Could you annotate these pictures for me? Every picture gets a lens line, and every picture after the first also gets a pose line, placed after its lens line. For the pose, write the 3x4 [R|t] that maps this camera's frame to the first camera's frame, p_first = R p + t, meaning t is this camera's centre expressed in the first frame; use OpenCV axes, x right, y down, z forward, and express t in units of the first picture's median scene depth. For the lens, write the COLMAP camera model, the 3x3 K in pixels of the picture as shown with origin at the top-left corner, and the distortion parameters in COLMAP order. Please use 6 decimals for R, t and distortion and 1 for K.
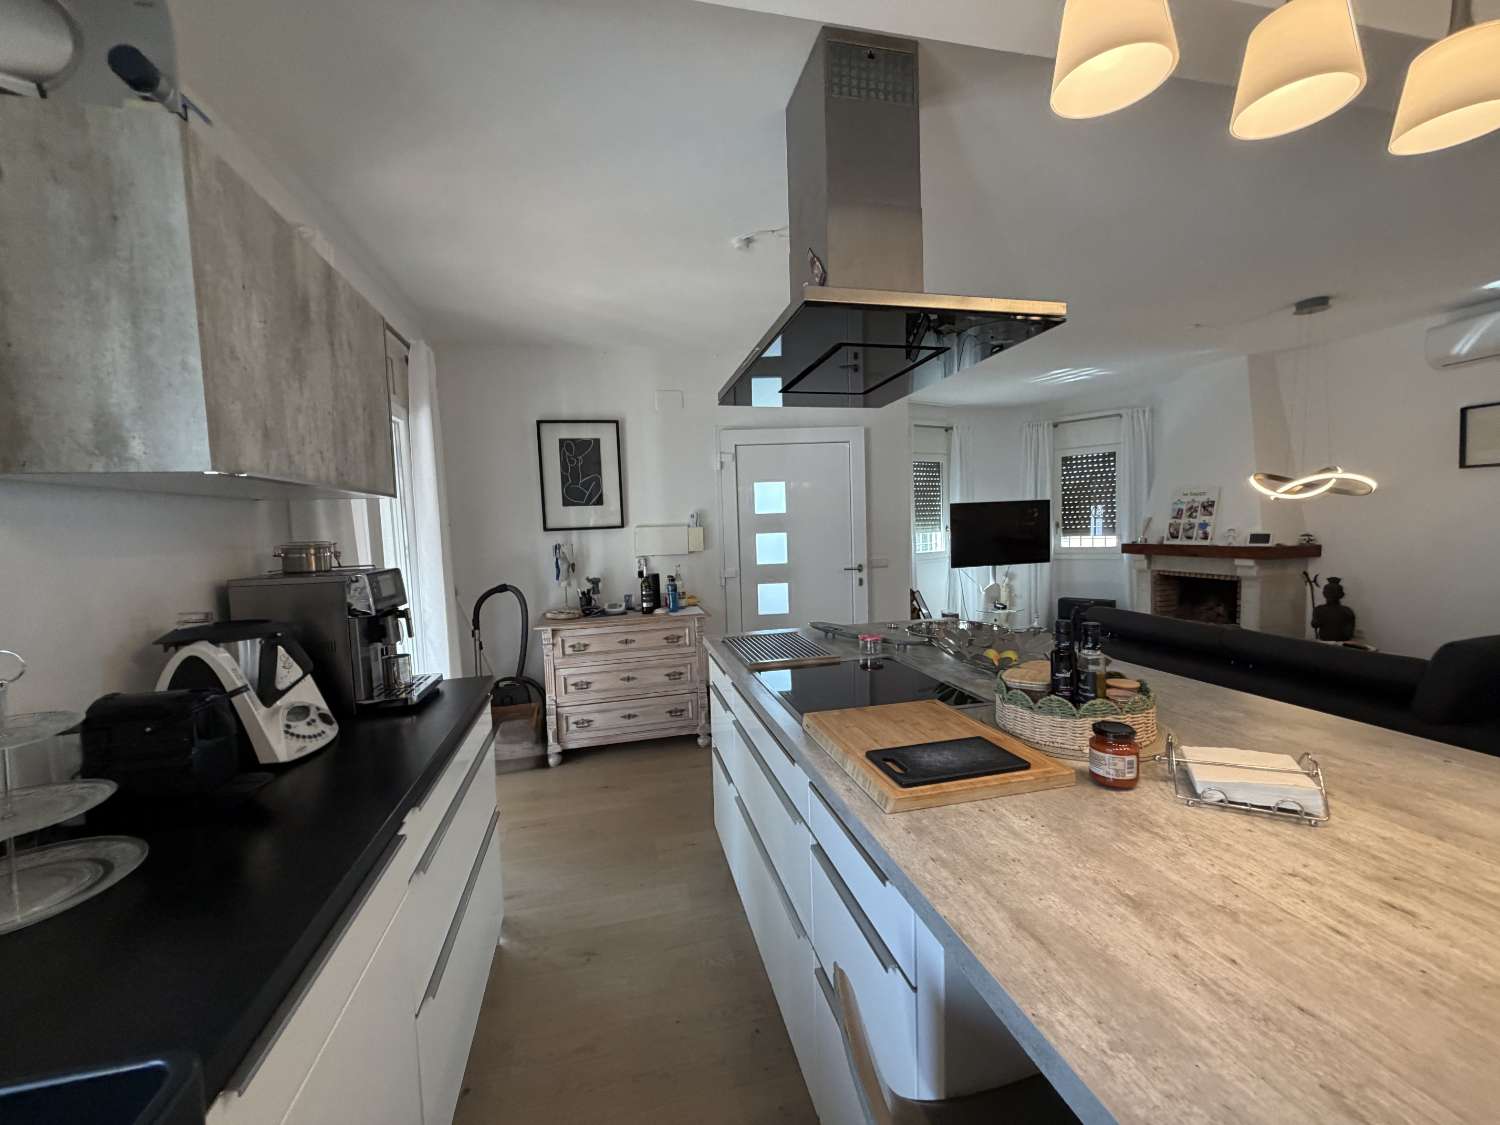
lens RADIAL K [[598.5, 0, 744.6], [0, 598.5, 562.0], [0, 0, 1]] dist [0.001396, -0.000213]
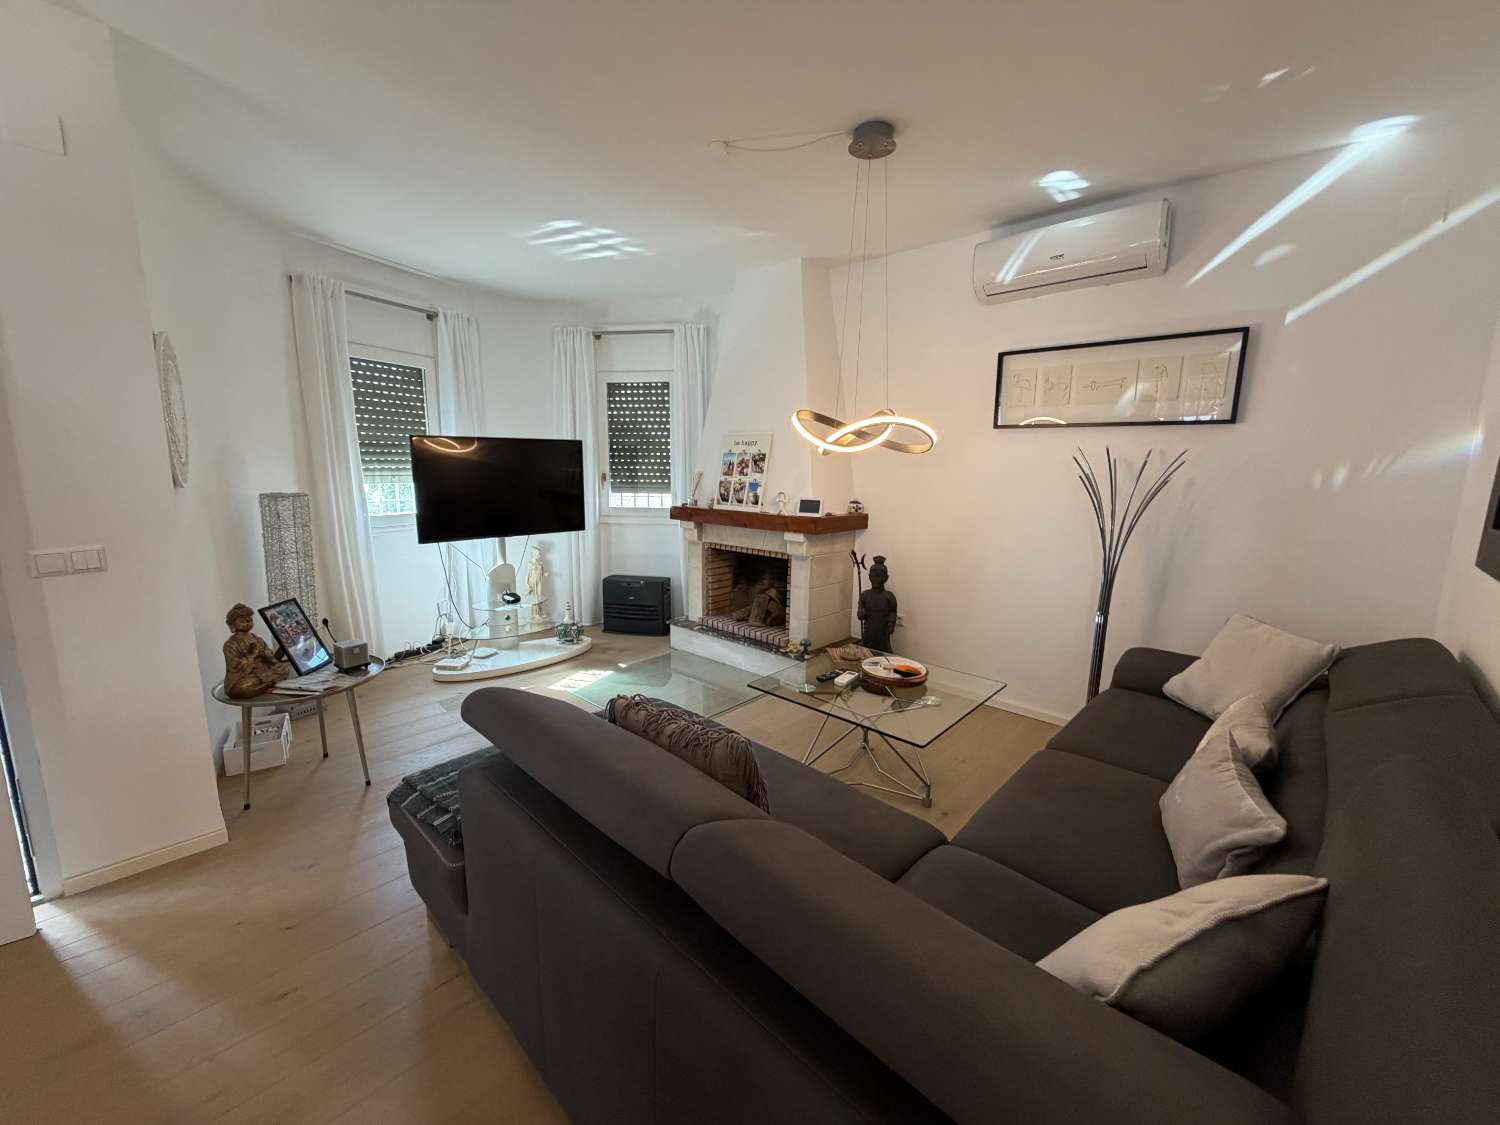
lens RADIAL K [[598.5, 0, 744.6], [0, 598.5, 562.0], [0, 0, 1]] dist [0.001396, -0.000213]
pose [[0.836085, -0.046408, 0.546634, 0.348172], [-0.004825, 0.995755, 0.091916, -0.035591], [-0.548579, -0.079487, 0.832312, 0.381172]]
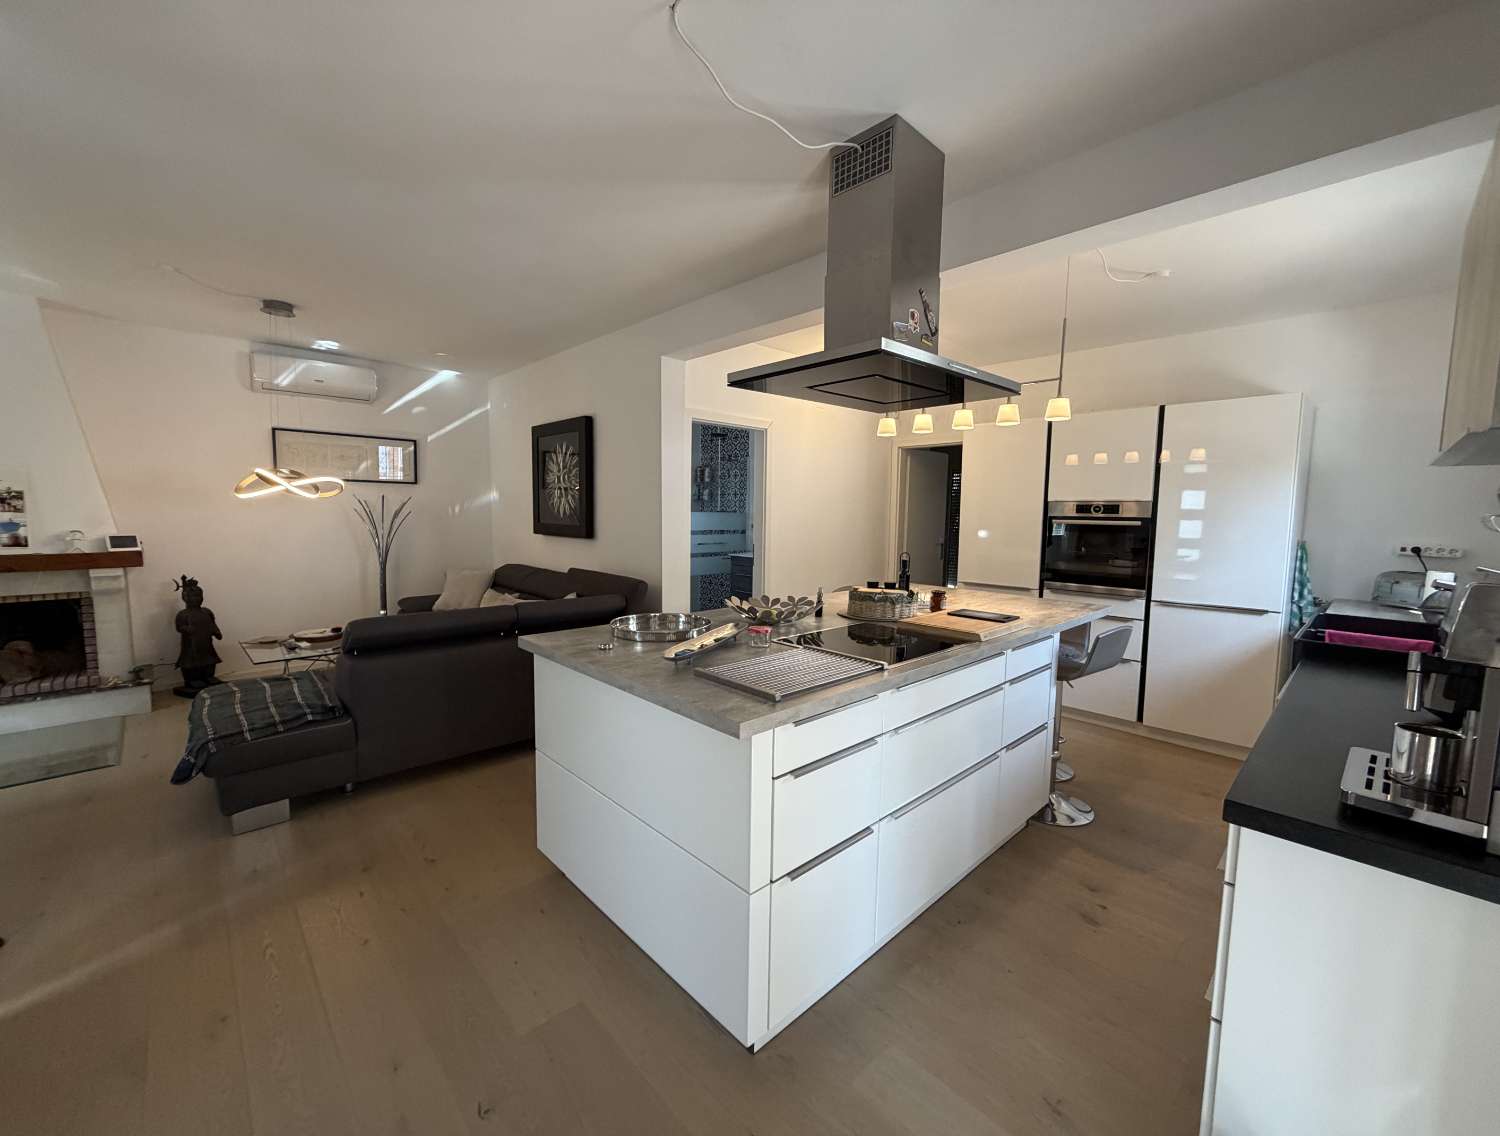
lens RADIAL K [[608.5, 0, 750.0], [0, 608.5, 568.0], [0, 0, 1]] dist [-0.000362, -0.000020]
pose [[-0.500875, -0.038569, 0.864660, -0.266396], [0.075457, 0.993257, 0.088015, -0.010945], [-0.862224, 0.109329, -0.494587, 0.633059]]
